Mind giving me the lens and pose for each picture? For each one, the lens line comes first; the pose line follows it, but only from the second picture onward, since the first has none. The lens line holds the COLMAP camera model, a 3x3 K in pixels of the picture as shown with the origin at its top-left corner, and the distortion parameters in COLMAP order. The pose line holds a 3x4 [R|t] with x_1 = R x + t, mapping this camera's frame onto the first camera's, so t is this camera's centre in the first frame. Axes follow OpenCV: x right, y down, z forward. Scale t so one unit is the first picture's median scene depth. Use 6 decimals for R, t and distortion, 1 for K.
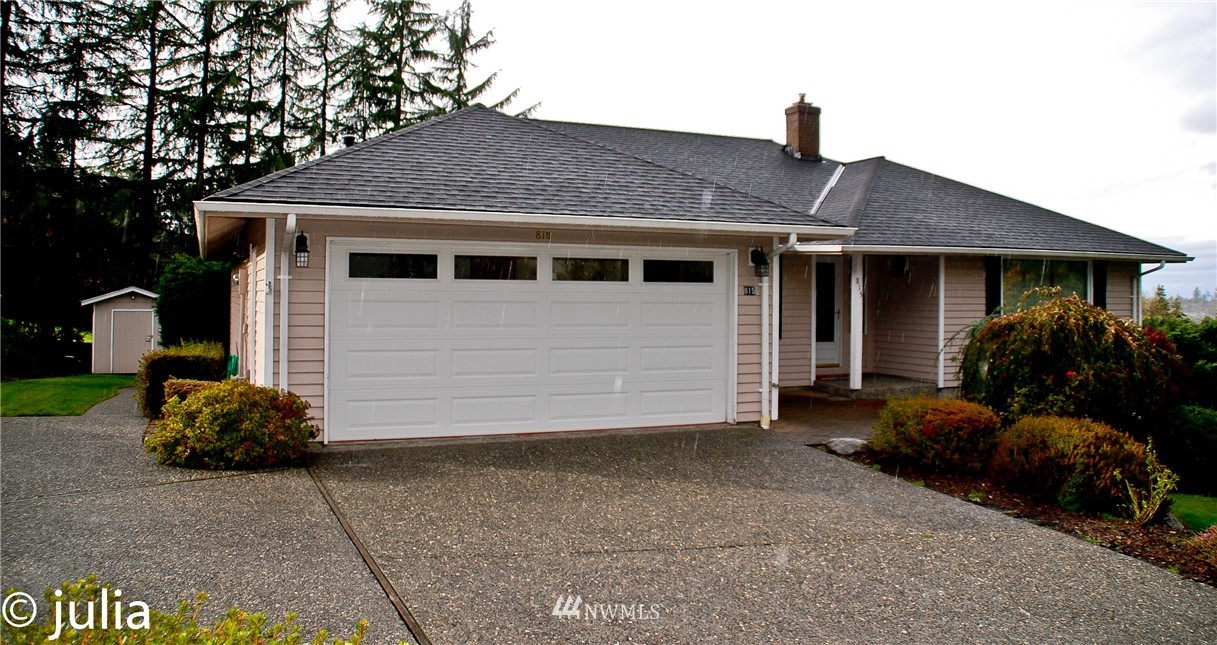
lens RADIAL K [[973.3, 0, 608.1], [0, 973.3, 277.5], [0, 0, 1]] dist [-0.137923, 0.071912]
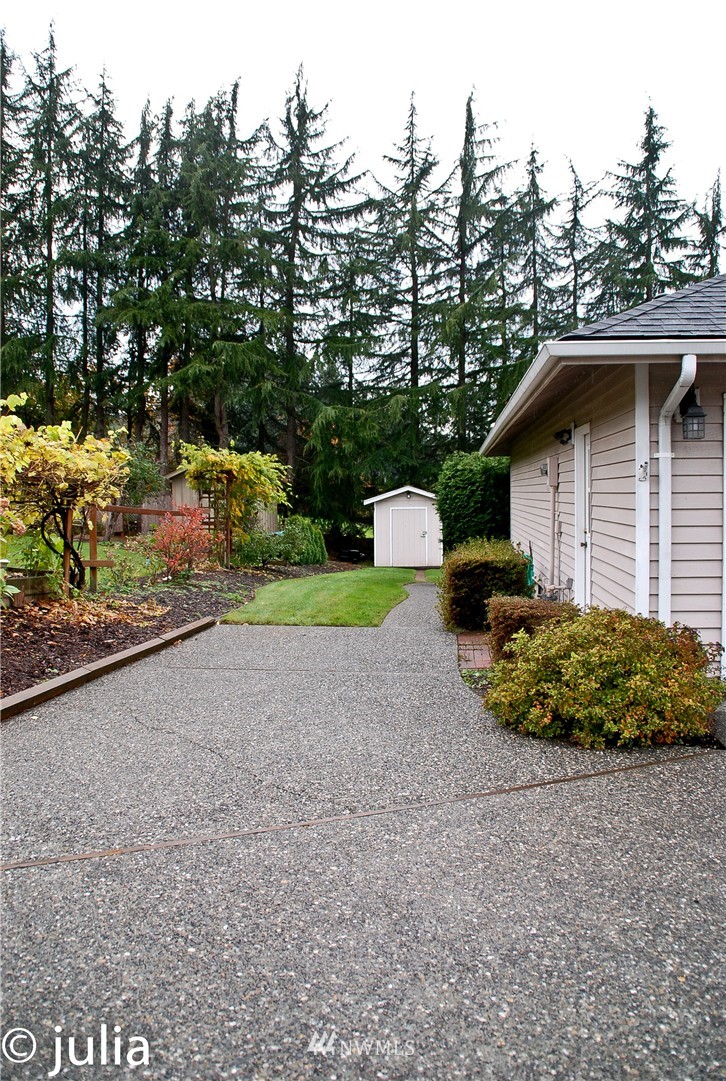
lens RADIAL K [[848.6, 0, 363.0], [0, 848.6, 540.5], [0, 0, 1]] dist [-0.061844, 0.003203]
pose [[0.875644, 0.008349, -0.482885, -0.064025], [0.027622, 0.997348, 0.067332, 0.003785], [0.482167, -0.072297, 0.873091, 0.100454]]
